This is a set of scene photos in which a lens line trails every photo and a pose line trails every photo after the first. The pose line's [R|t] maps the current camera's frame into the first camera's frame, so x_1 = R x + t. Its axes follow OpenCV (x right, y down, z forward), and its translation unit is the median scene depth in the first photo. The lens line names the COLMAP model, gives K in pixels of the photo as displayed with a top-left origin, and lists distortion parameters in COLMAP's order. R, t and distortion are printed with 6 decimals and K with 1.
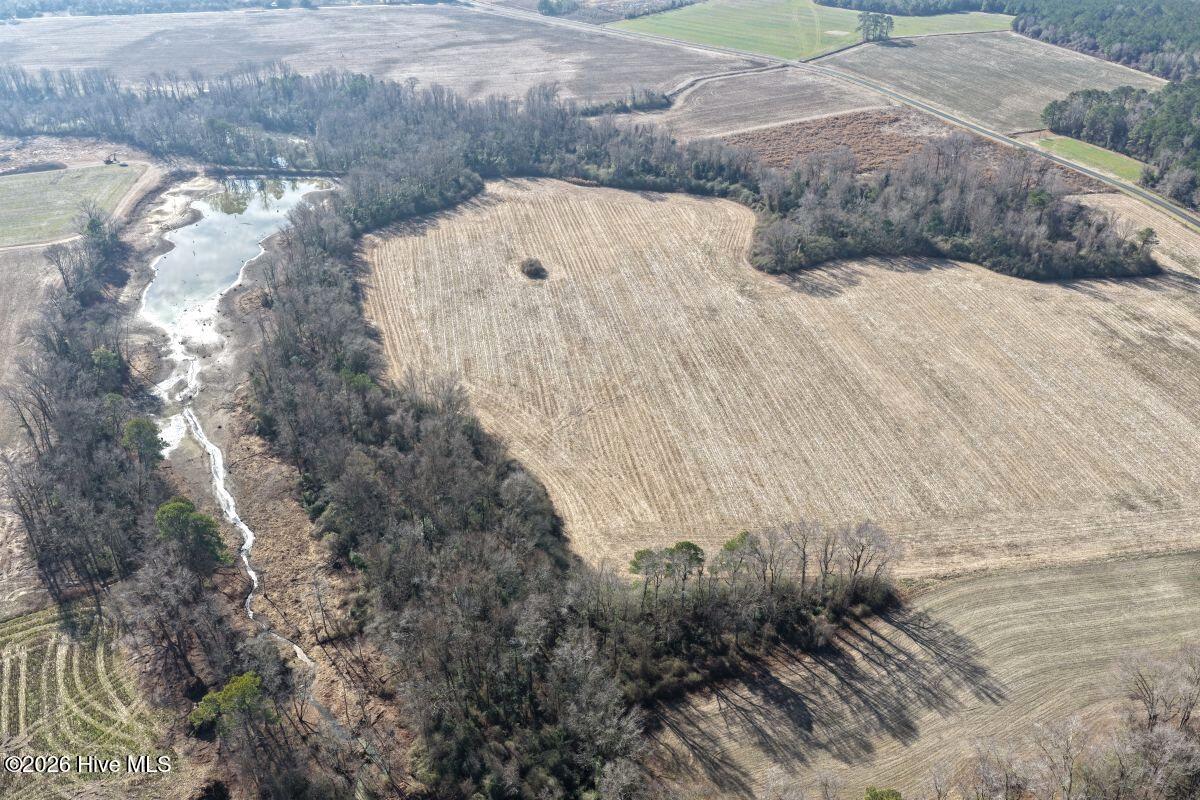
lens RADIAL K [[996.6, 0, 601.4], [0, 996.6, 396.9], [0, 0, 1]] dist [-0.011939, 0.037472]
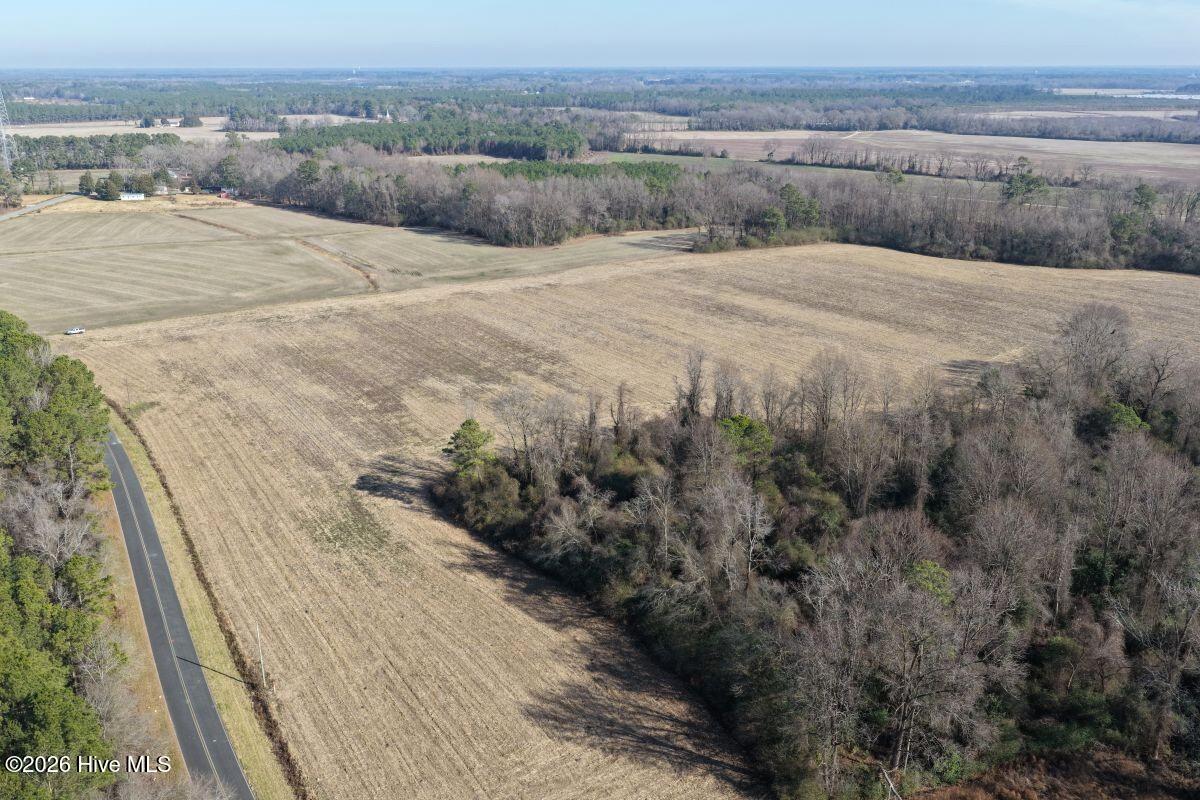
lens RADIAL K [[996.6, 0, 603.8], [0, 996.6, 396.2], [0, 0, 1]] dist [-0.011939, 0.037472]
pose [[-0.911568, 0.134911, -0.388385, 0.646866], [-0.210515, 0.658264, 0.722753, -0.474999], [0.353168, 0.740599, -0.571652, 1.225588]]
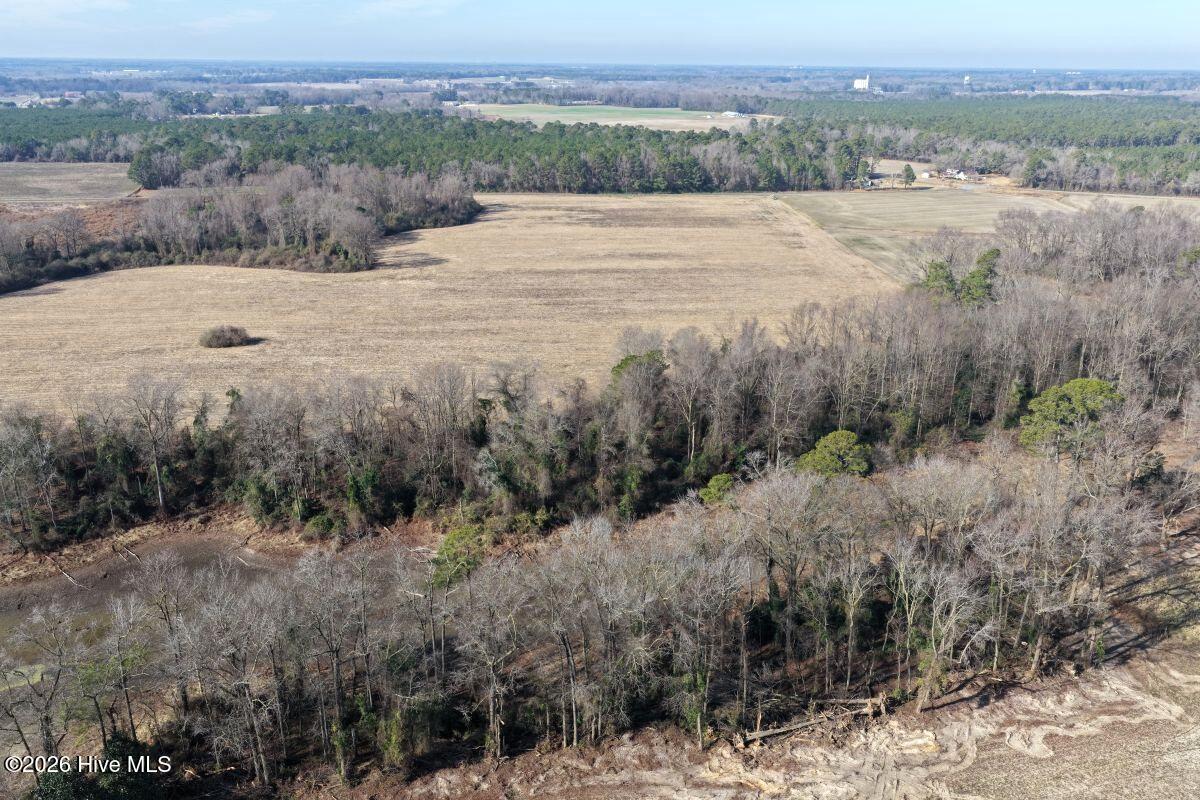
lens RADIAL K [[996.6, 0, 602.5], [0, 996.6, 395.3], [0, 0, 1]] dist [-0.011939, 0.037472]
pose [[0.131173, -0.314842, 0.940036, -0.640756], [0.507462, 0.835905, 0.209155, -0.109661], [-0.851631, 0.449597, 0.269418, 0.634267]]
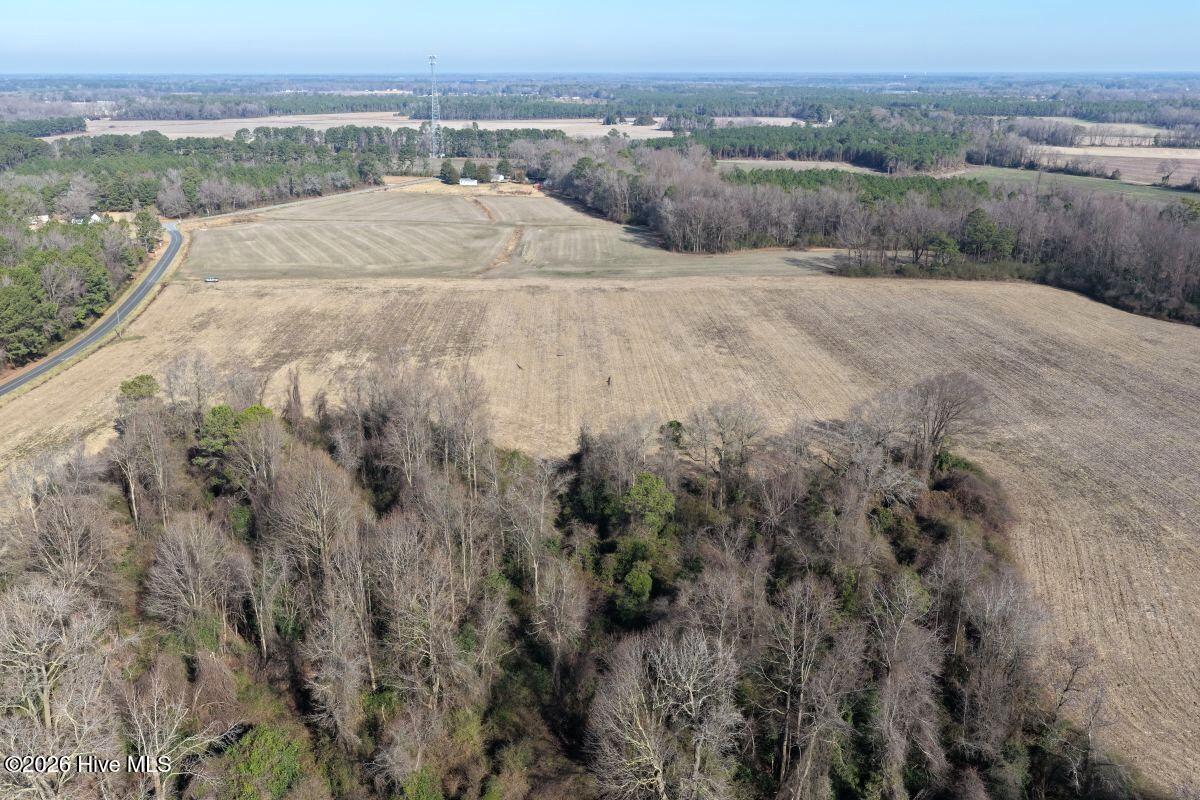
lens RADIAL K [[996.6, 0, 601.1], [0, 996.6, 403.7], [0, 0, 1]] dist [-0.011939, 0.037472]
pose [[-0.993224, -0.033790, 0.111194, 0.274847], [0.063552, 0.643138, 0.763109, -0.500163], [-0.097298, 0.765004, -0.636633, 1.270418]]
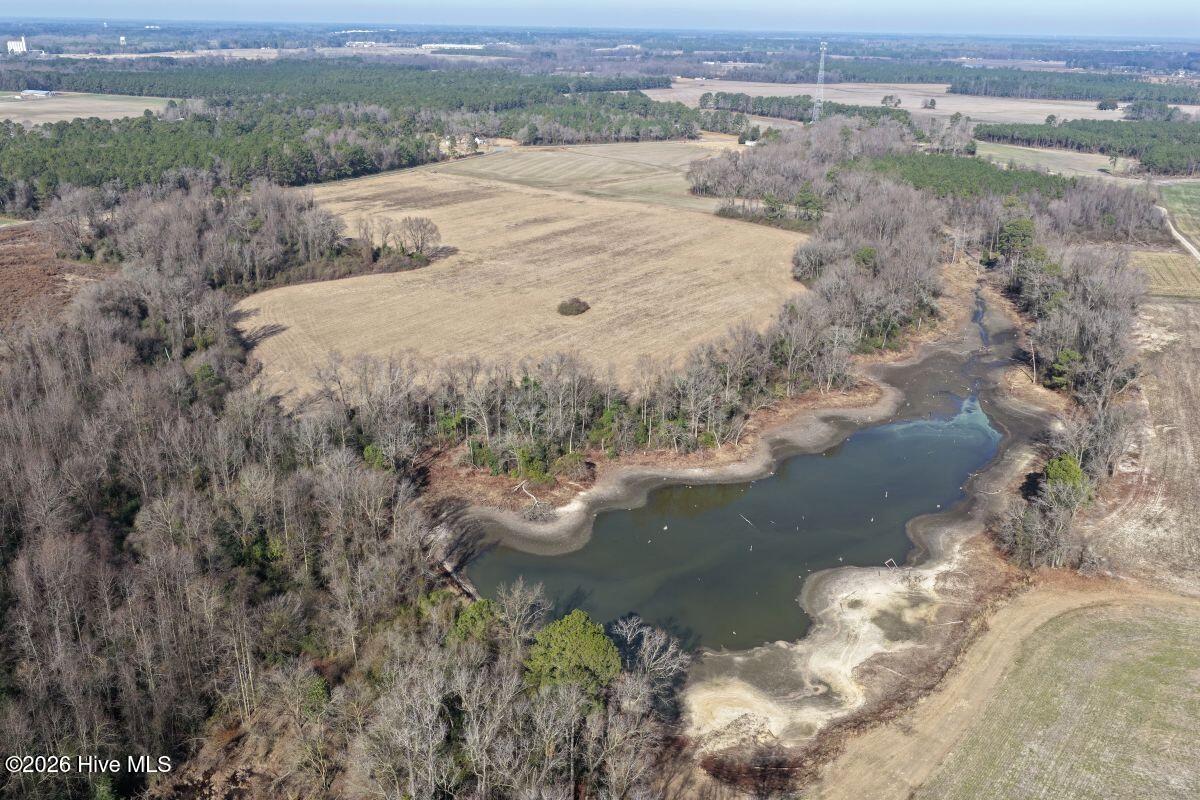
lens RADIAL K [[996.6, 0, 601.3], [0, 996.6, 399.0], [0, 0, 1]] dist [-0.011939, 0.037472]
pose [[-0.672505, -0.271696, 0.688418, -0.706800], [0.371992, 0.680050, 0.631787, -0.615065], [-0.639812, 0.680966, -0.356268, 1.338634]]
